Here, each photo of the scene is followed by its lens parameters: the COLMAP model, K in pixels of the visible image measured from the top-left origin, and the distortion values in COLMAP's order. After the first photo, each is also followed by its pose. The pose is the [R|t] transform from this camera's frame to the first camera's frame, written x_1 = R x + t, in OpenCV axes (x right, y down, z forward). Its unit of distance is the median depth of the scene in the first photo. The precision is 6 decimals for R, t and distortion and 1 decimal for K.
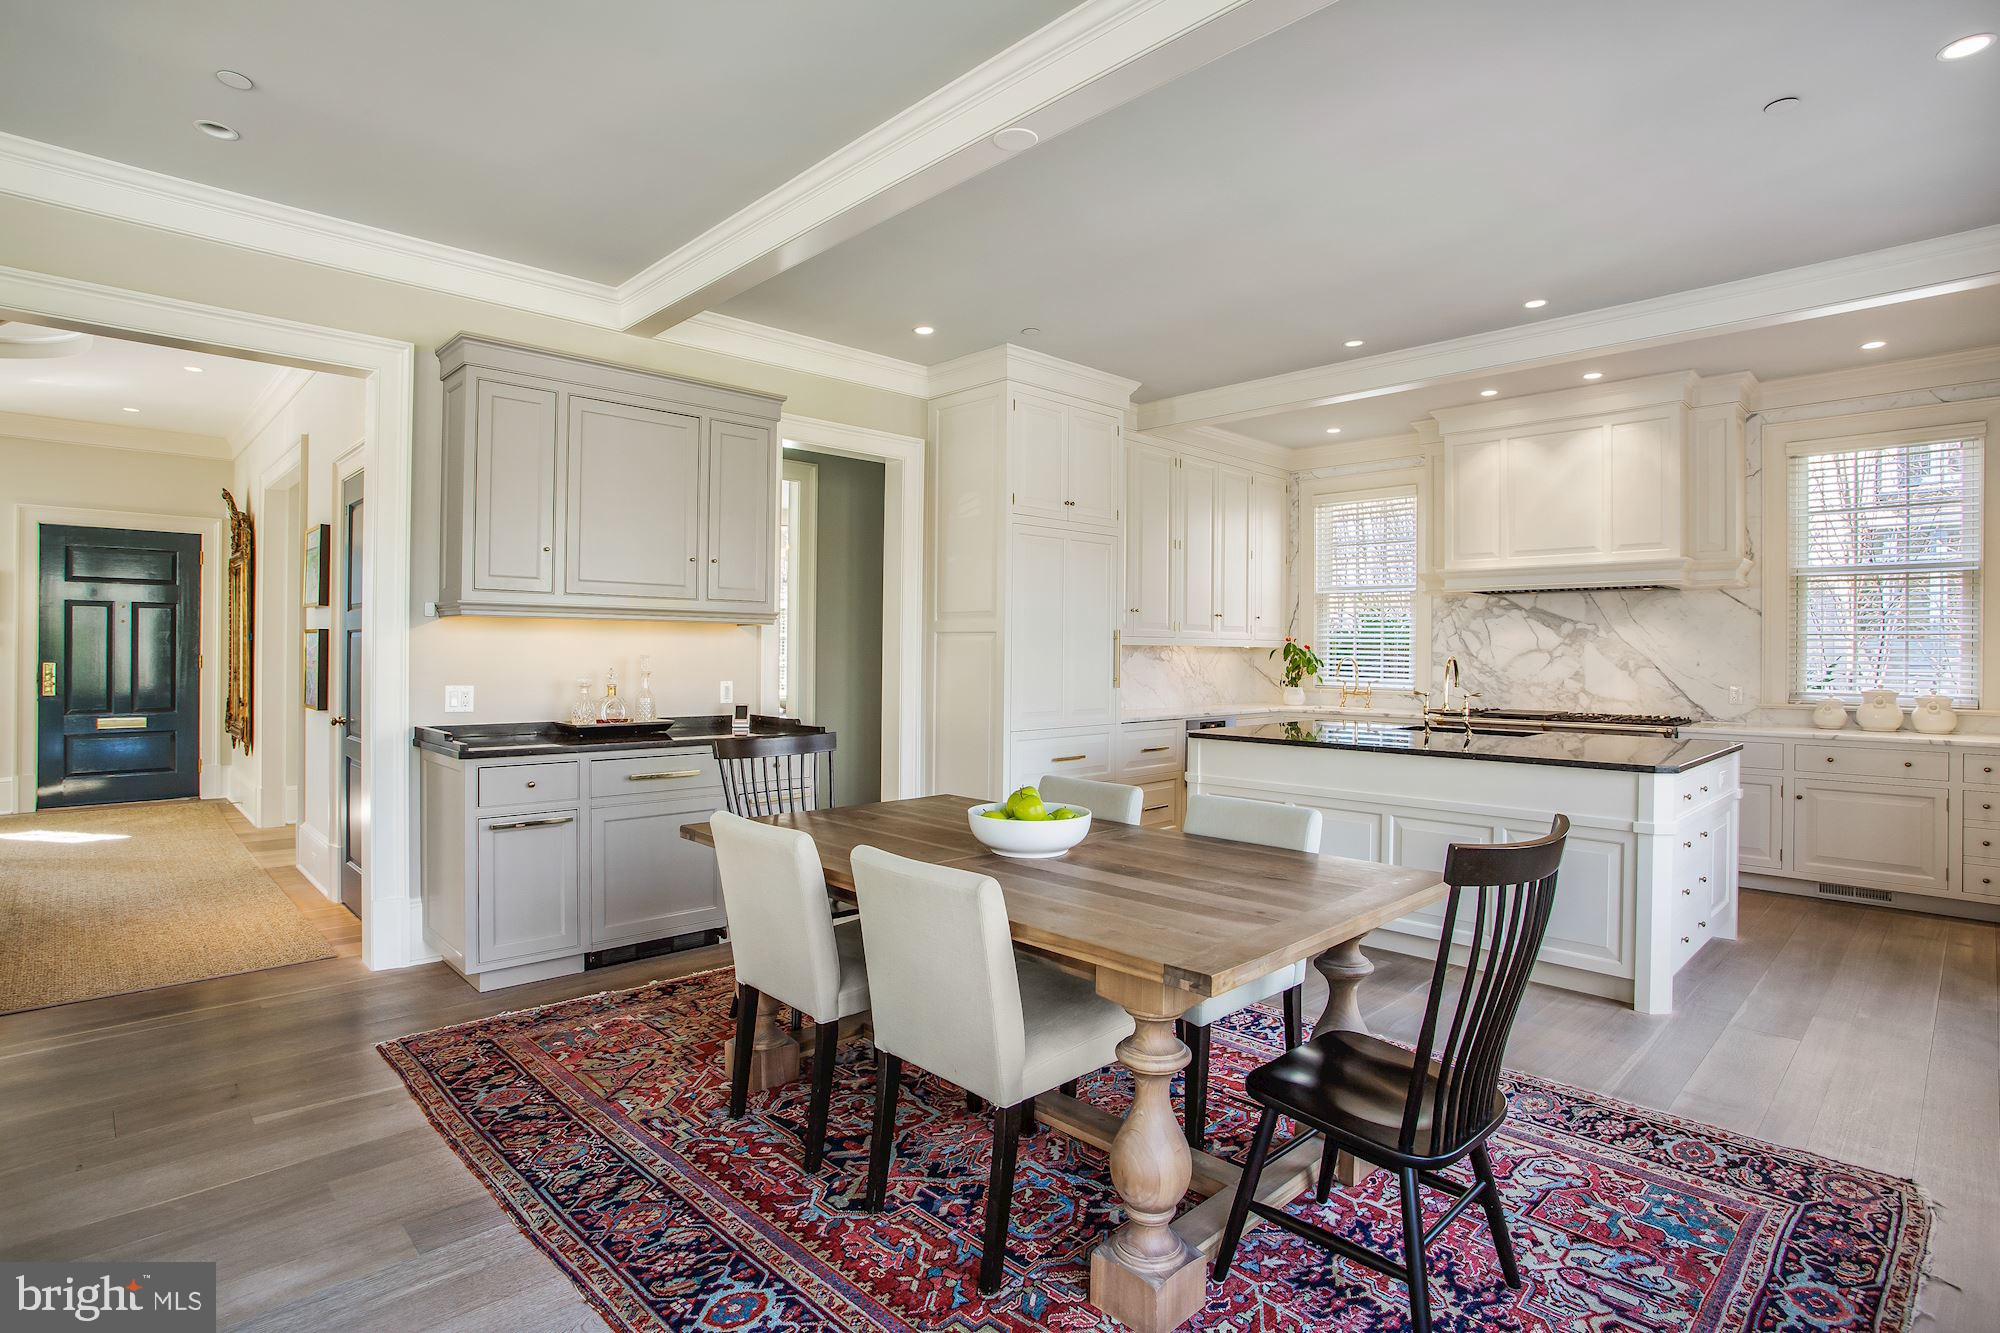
lens RADIAL K [[995.5, 0, 993.0], [0, 995.5, 650.6], [0, 0, 1]] dist [-0.038881, 0.000152]
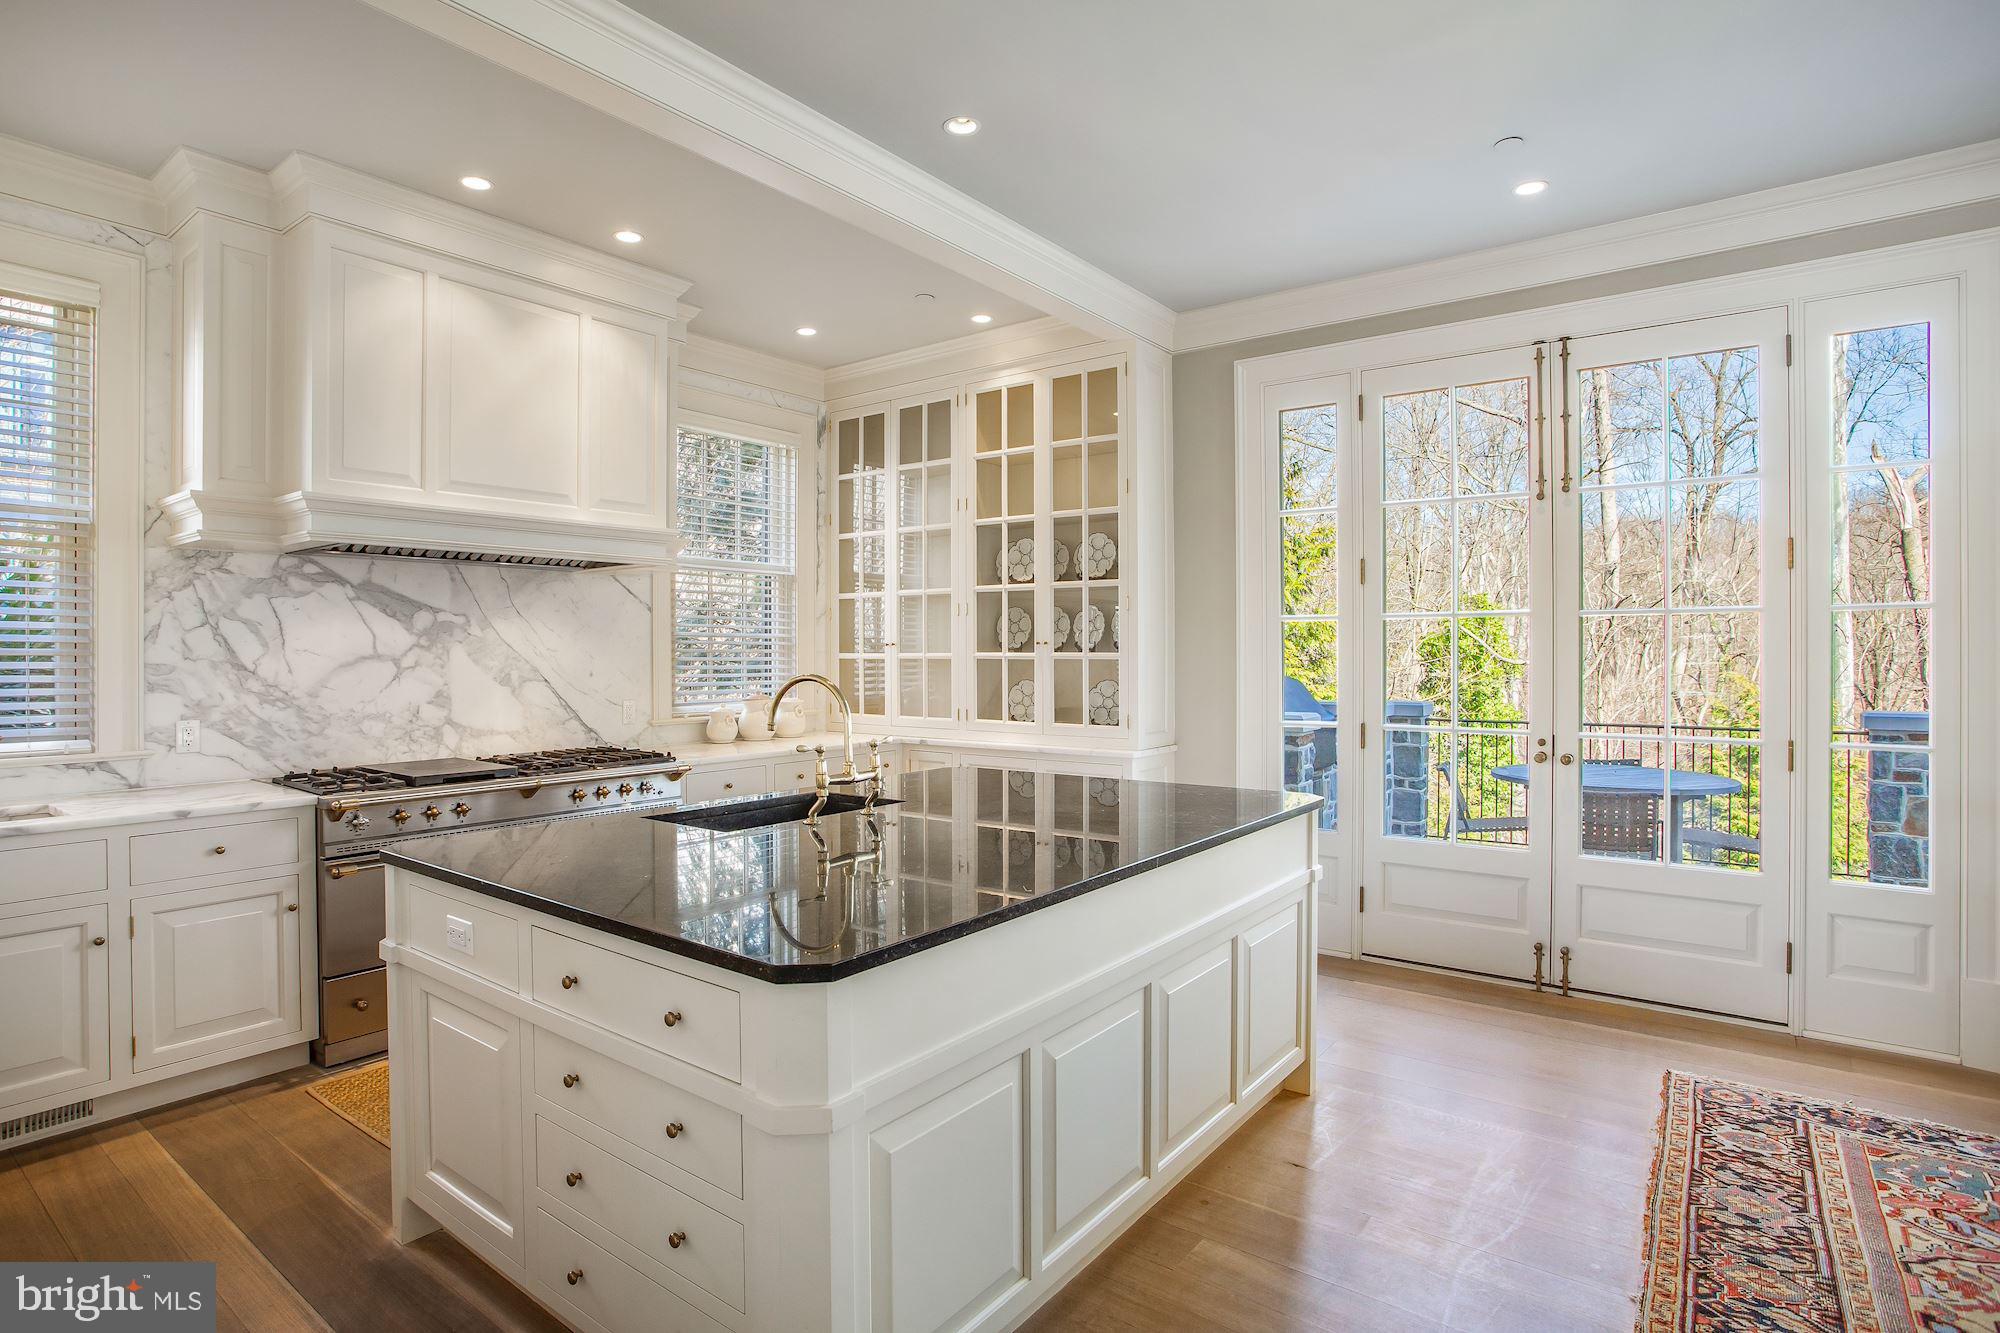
lens RADIAL K [[1009.5, 0, 992.9], [0, 1009.5, 649.1], [0, 0, 1]] dist [-0.062434, 0.026591]
pose [[-0.161109, -0.008422, 0.986901, -0.078356], [-0.001765, 0.999964, 0.008245, -0.011416], [-0.986935, -0.000414, -0.161118, 0.812265]]
